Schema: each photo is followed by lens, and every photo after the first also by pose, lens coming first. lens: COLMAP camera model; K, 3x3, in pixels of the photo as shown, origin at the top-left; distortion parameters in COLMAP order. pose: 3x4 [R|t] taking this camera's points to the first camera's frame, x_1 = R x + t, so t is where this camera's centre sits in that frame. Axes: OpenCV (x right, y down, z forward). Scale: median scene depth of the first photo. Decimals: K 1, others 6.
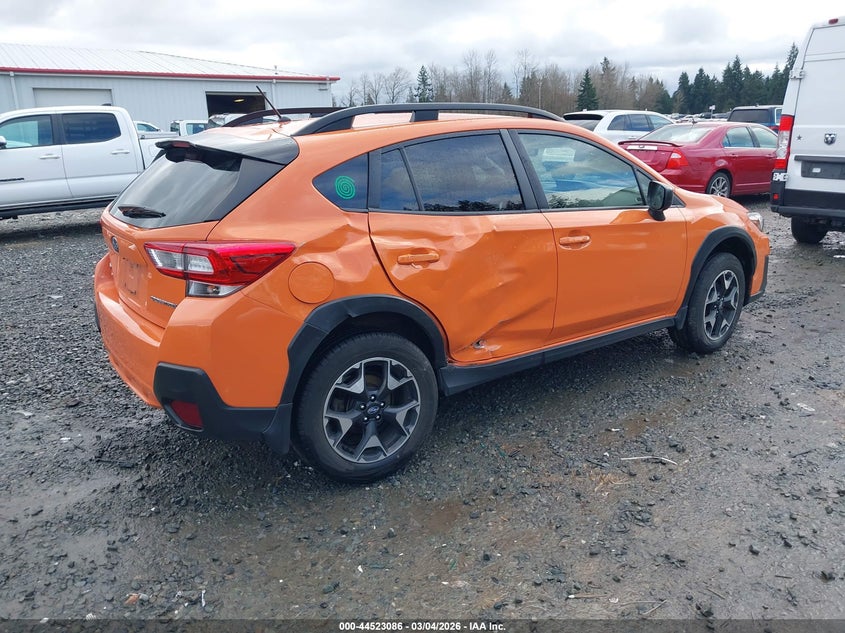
lens RADIAL K [[672.0, 0, 422.5], [0, 672.0, 316.5], [0, 0, 1]] dist [0.004463, 0.008754]
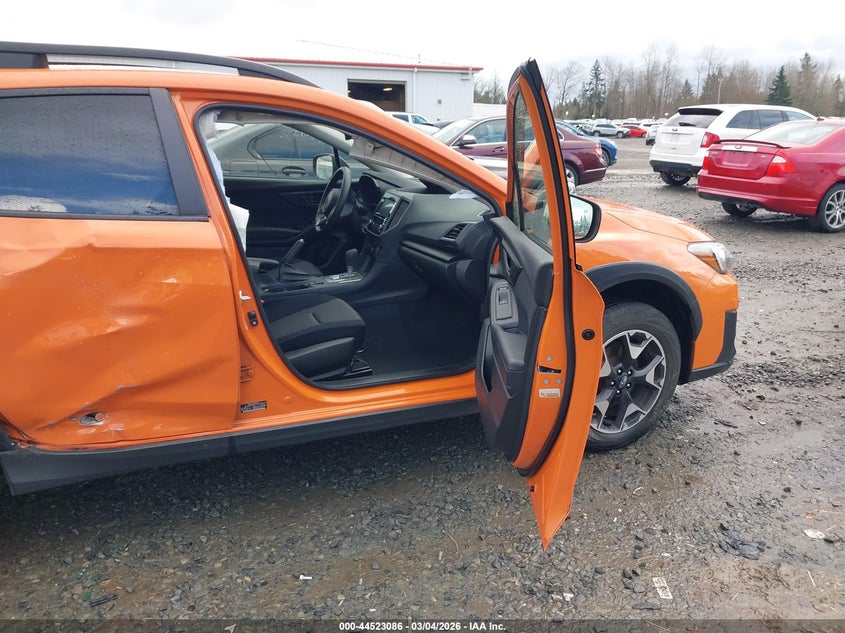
lens RADIAL K [[672.0, 0, 422.5], [0, 672.0, 316.5], [0, 0, 1]] dist [0.004463, 0.008754]
pose [[0.971369, 0.097772, -0.216524, 0.152594], [-0.095832, 0.995207, 0.019467, -0.028907], [0.217389, 0.001840, 0.976083, 0.127360]]
